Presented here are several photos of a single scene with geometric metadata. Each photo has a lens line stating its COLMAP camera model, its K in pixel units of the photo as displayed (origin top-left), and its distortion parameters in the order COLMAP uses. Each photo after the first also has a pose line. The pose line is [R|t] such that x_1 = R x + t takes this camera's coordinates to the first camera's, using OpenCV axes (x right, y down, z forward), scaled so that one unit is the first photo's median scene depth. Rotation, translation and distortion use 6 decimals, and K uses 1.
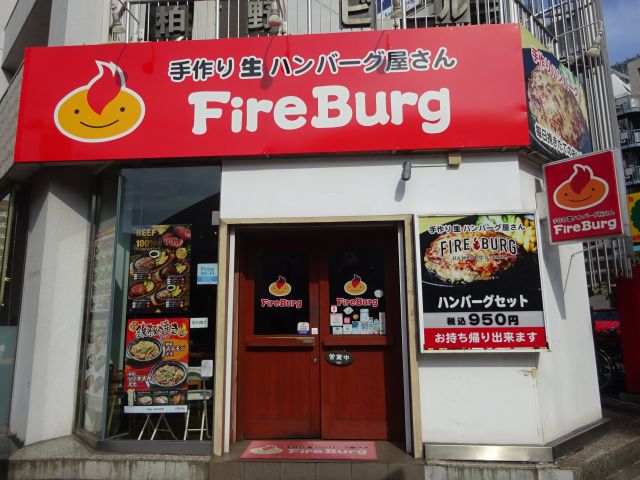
lens RADIAL K [[474.1, 0, 320.0], [0, 474.1, 240.0], [0, 0, 1]] dist [-0.004957, -0.002920]
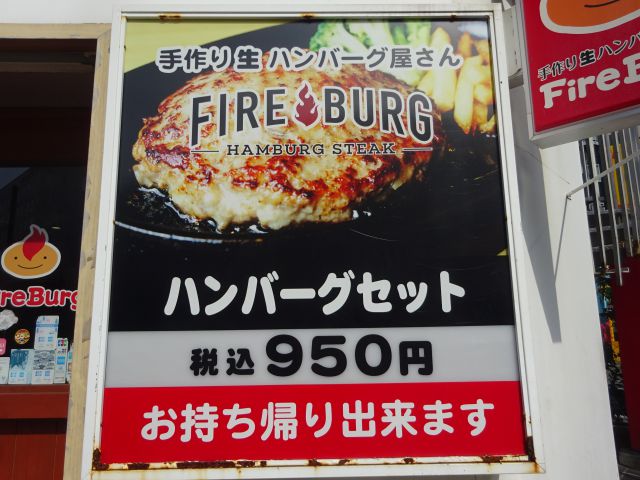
lens RADIAL K [[474.1, 0, 320.0], [0, 474.1, 240.0], [0, 0, 1]] dist [-0.004957, -0.002920]
pose [[0.995257, 0.015791, 0.095988, 0.311381], [-0.015192, 0.999860, -0.006968, 0.097125], [-0.096085, 0.005477, 0.995358, 0.695882]]
